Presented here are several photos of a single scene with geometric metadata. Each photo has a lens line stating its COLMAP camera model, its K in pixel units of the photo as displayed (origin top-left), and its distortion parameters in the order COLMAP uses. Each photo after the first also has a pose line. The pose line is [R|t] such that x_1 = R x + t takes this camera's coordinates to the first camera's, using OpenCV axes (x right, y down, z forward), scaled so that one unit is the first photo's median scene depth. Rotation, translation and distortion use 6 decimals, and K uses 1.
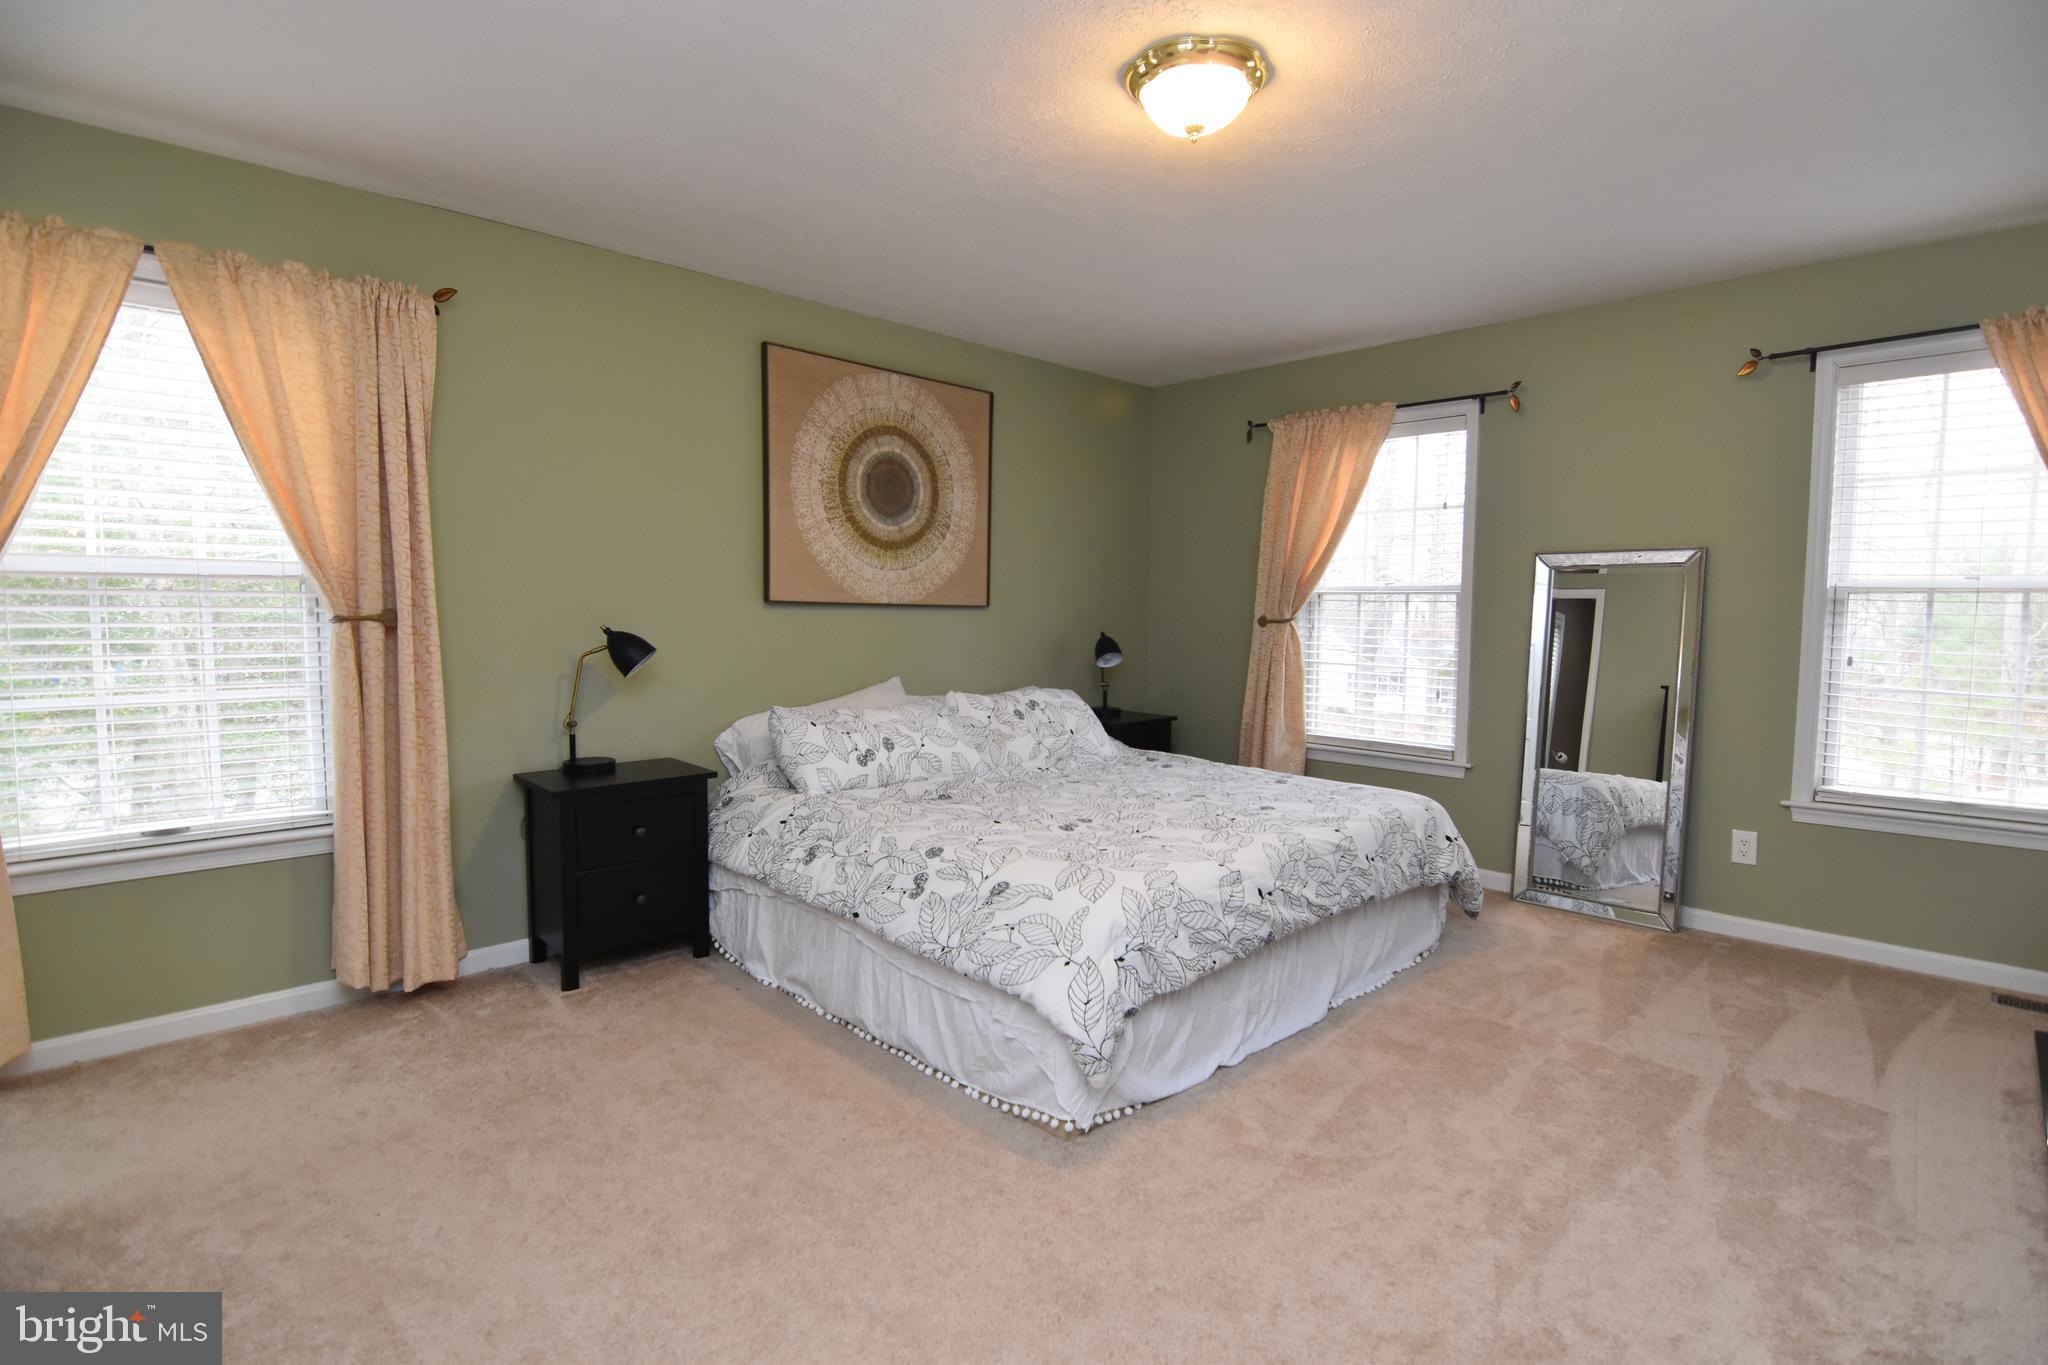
lens RADIAL K [[991.5, 0, 1026.5], [0, 991.5, 686.1], [0, 0, 1]] dist [-0.006368, -0.010167]
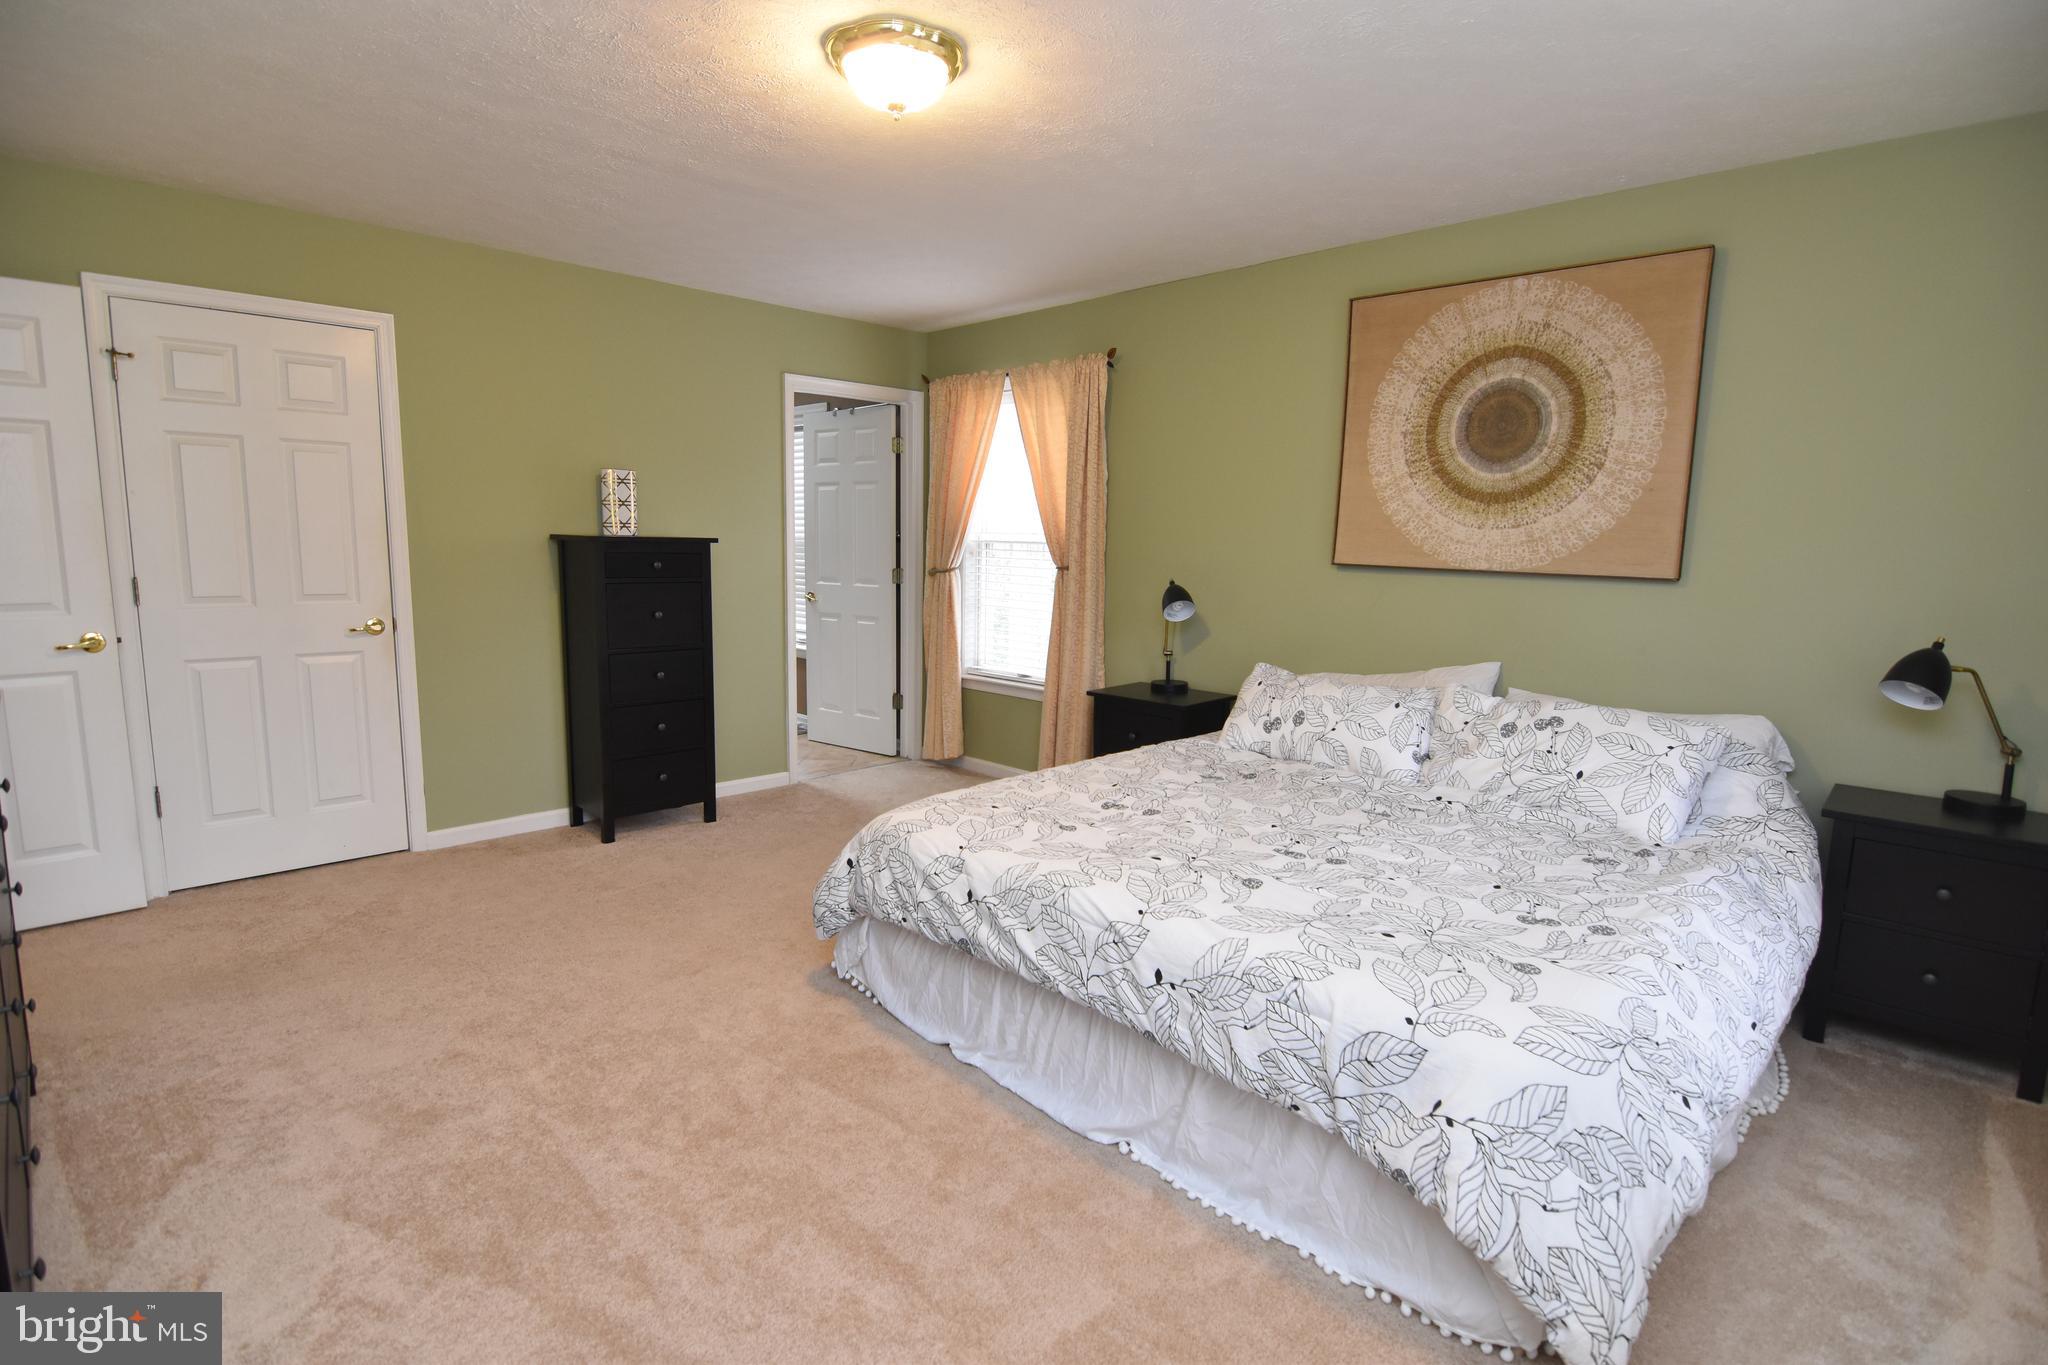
lens RADIAL K [[991.5, 0, 1024.4], [0, 991.5, 679.8], [0, 0, 1]] dist [-0.006368, -0.010167]
pose [[0.007441, 0.137904, -0.990418, 0.687833], [-0.094790, 0.986082, 0.136588, -0.071156], [0.995469, 0.092865, 0.020410, 0.628058]]
